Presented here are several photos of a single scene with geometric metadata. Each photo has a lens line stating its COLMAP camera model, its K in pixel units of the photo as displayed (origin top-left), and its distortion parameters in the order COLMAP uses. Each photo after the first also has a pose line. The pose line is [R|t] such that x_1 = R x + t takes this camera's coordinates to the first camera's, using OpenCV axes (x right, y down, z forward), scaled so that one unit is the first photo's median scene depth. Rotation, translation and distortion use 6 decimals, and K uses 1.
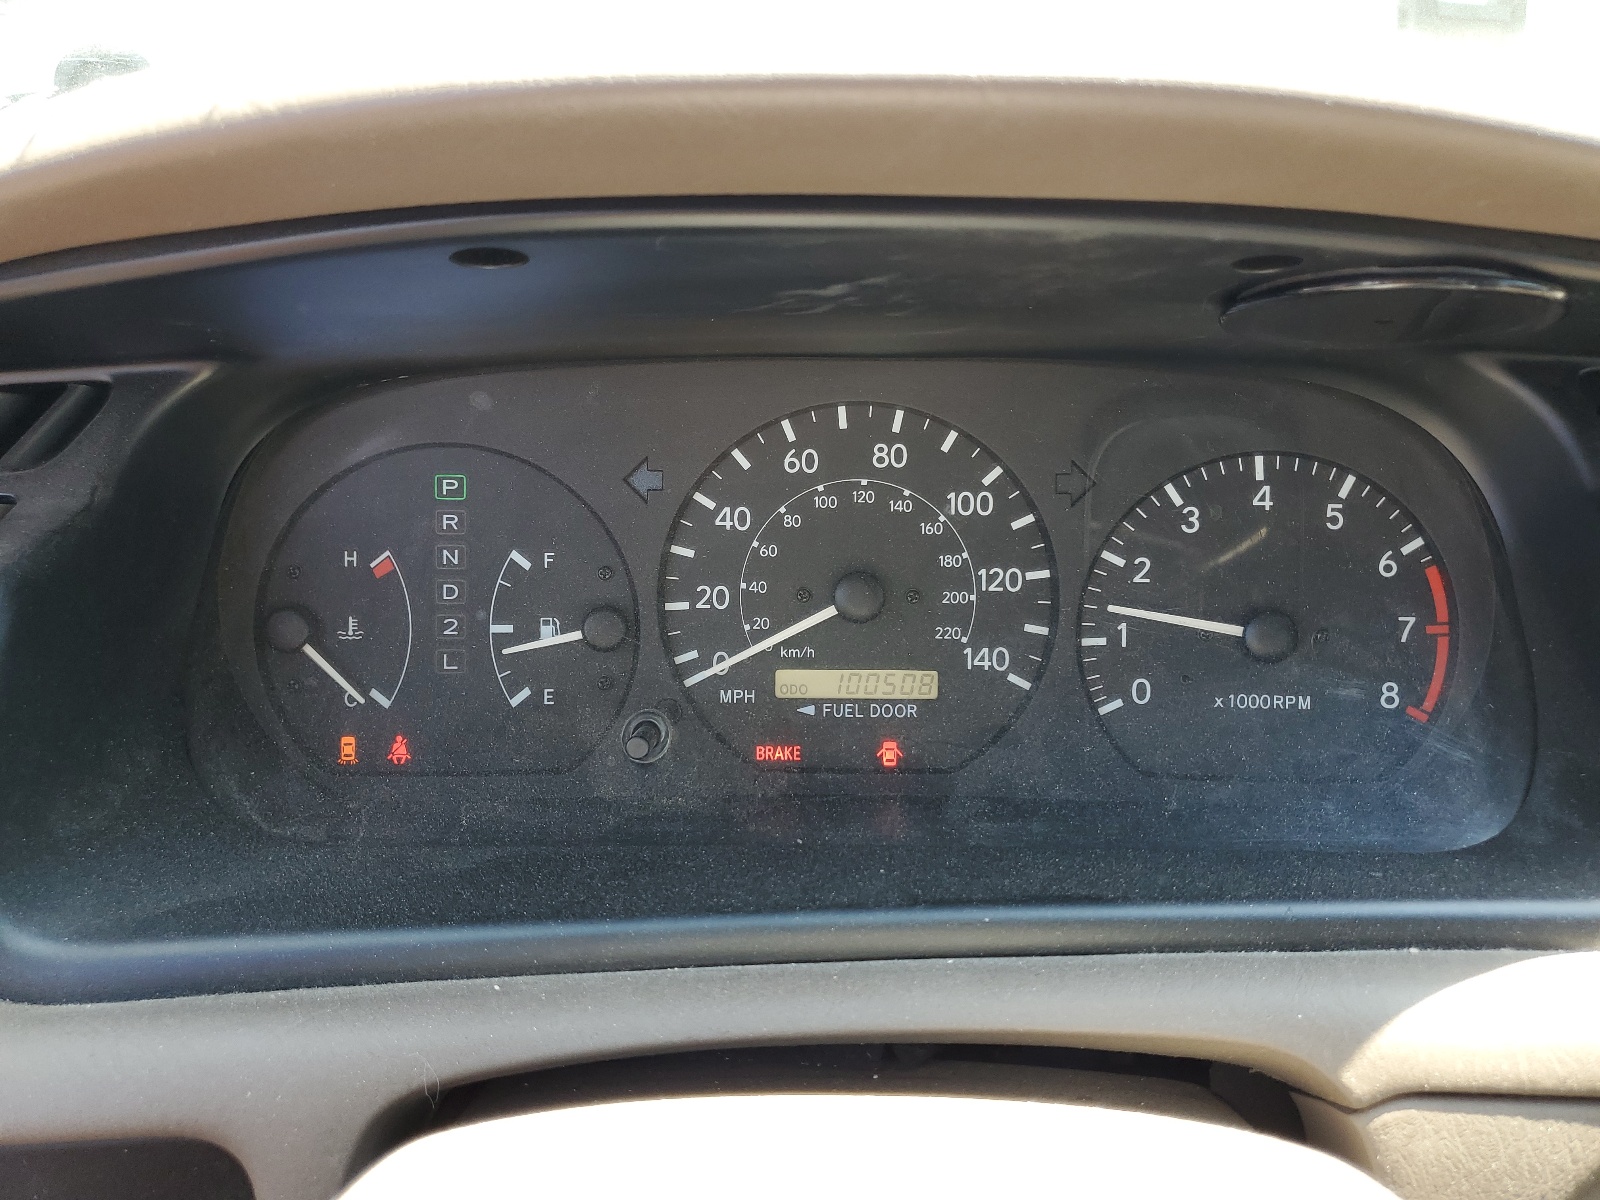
lens RADIAL K [[1223.4, 0, 799.8], [0, 1223.4, 602.3], [0, 0, 1]] dist [-0.001285, -0.004327]
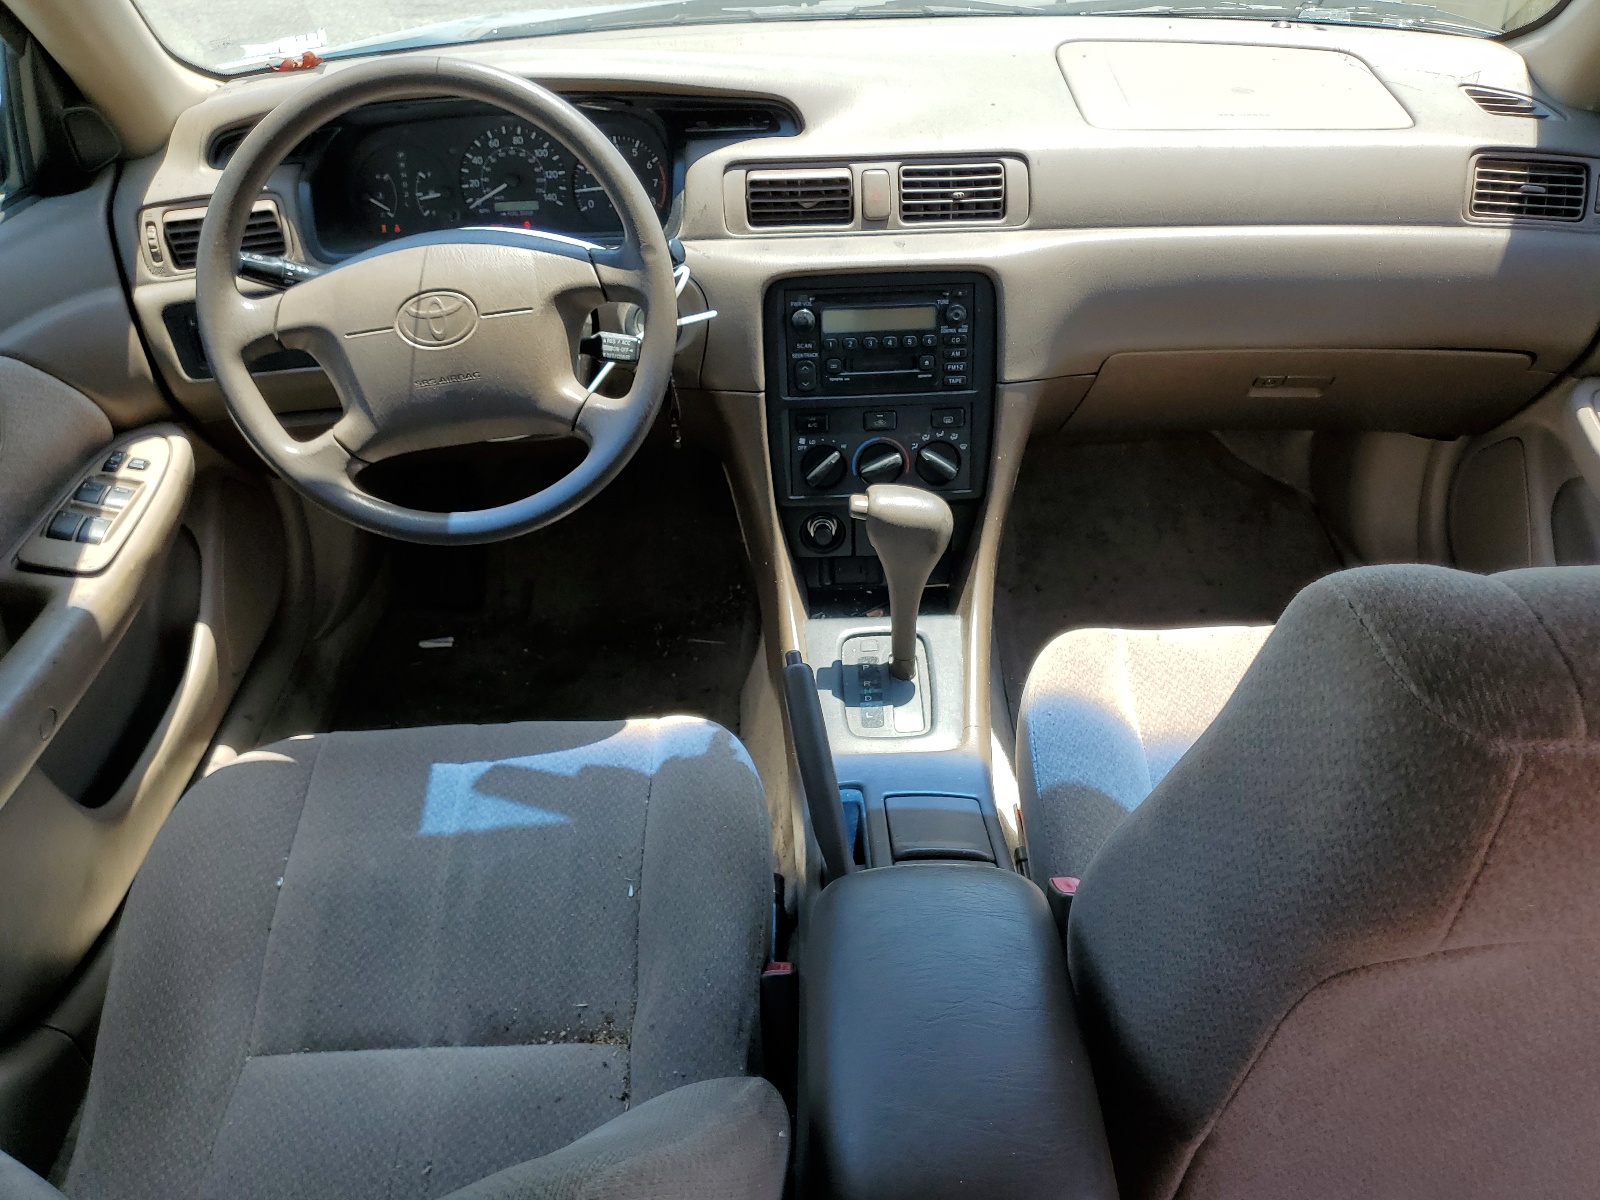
lens RADIAL K [[1223.4, 0, 799.4], [0, 1223.4, 597.8], [0, 0, 1]] dist [-0.001285, -0.004327]
pose [[0.996763, -0.023607, -0.076858, 1.173159], [0.042126, 0.967549, 0.249148, 0.331850], [0.068482, -0.251579, 0.965411, -2.847909]]
